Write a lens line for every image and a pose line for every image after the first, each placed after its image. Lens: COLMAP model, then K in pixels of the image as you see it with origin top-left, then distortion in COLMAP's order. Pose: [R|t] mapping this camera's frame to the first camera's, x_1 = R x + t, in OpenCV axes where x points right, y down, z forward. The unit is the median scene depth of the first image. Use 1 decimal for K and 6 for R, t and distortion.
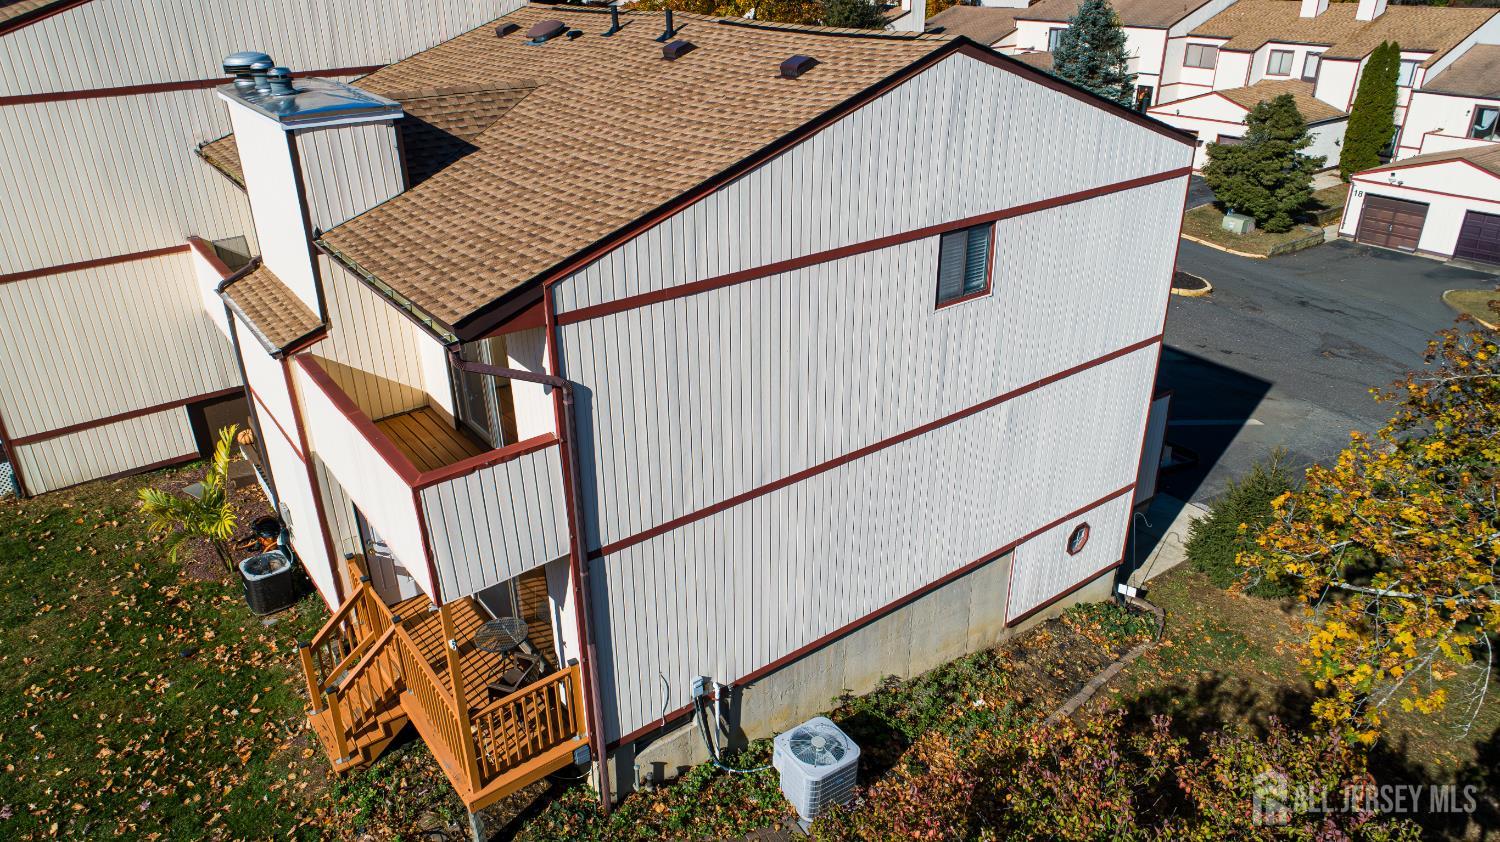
lens RADIAL K [[1018.2, 0, 750.0], [0, 1018.2, 421.0], [0, 0, 1]] dist [-0.011504, 0.002830]
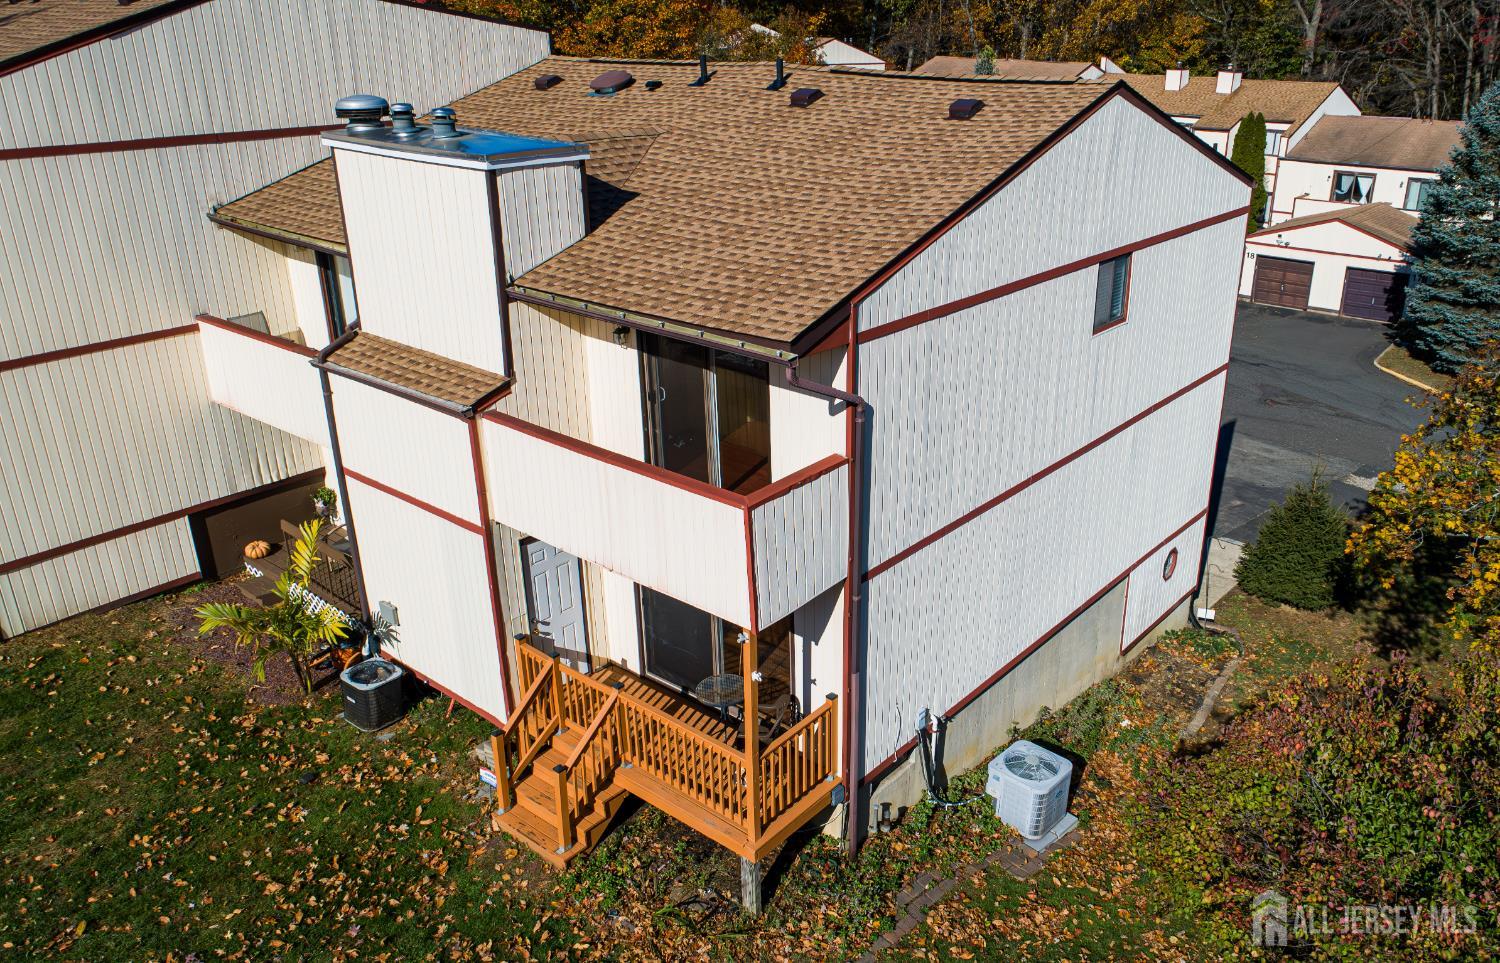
lens RADIAL K [[1169.7, 0, 851.8], [0, 1169.7, 483.5], [0, 0, 1]] dist [-0.011866, -0.000003]
pose [[0.963093, -0.079574, 0.257137, -0.369308], [0.094430, 0.994471, -0.045935, 0.073278], [-0.252060, 0.068521, 0.965283, -0.098657]]
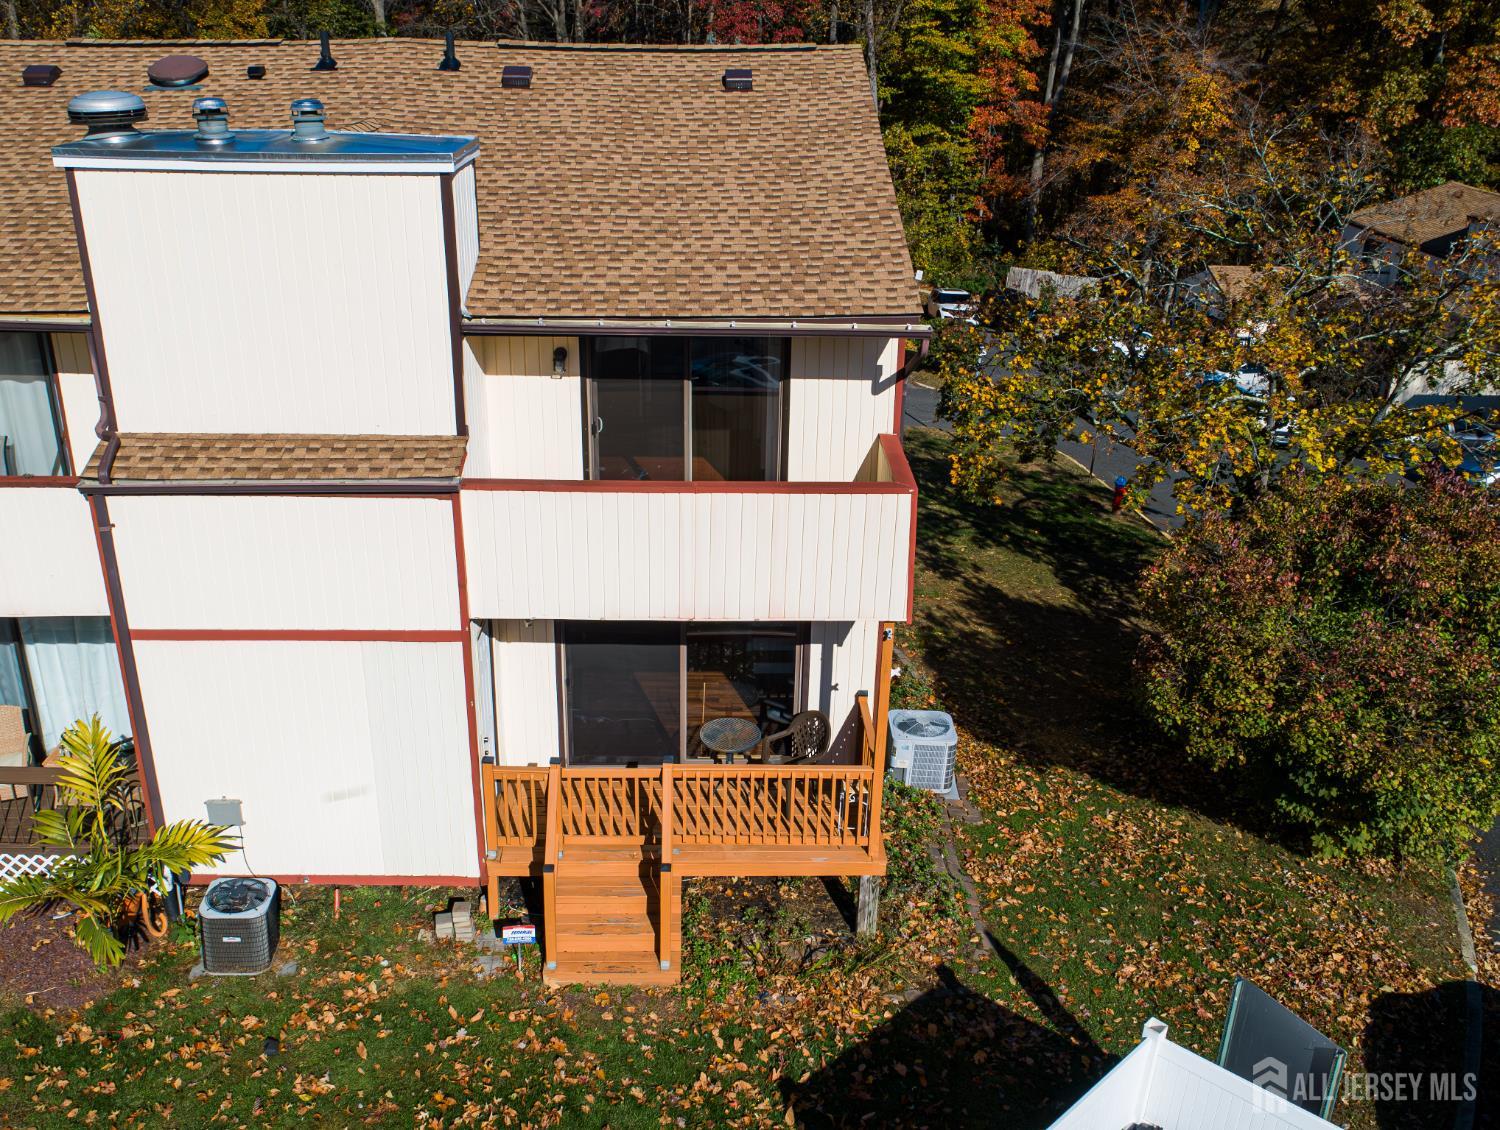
lens RADIAL K [[1373.0, 0, 750.0], [0, 1373.0, 565.0], [0, 0, 1]] dist [-0.001038, 0.000210]
pose [[0.573171, -0.296256, 0.764008, -1.008853], [0.334848, 0.935640, 0.111601, -0.045689], [-0.747899, 0.191860, 0.635482, 0.205889]]
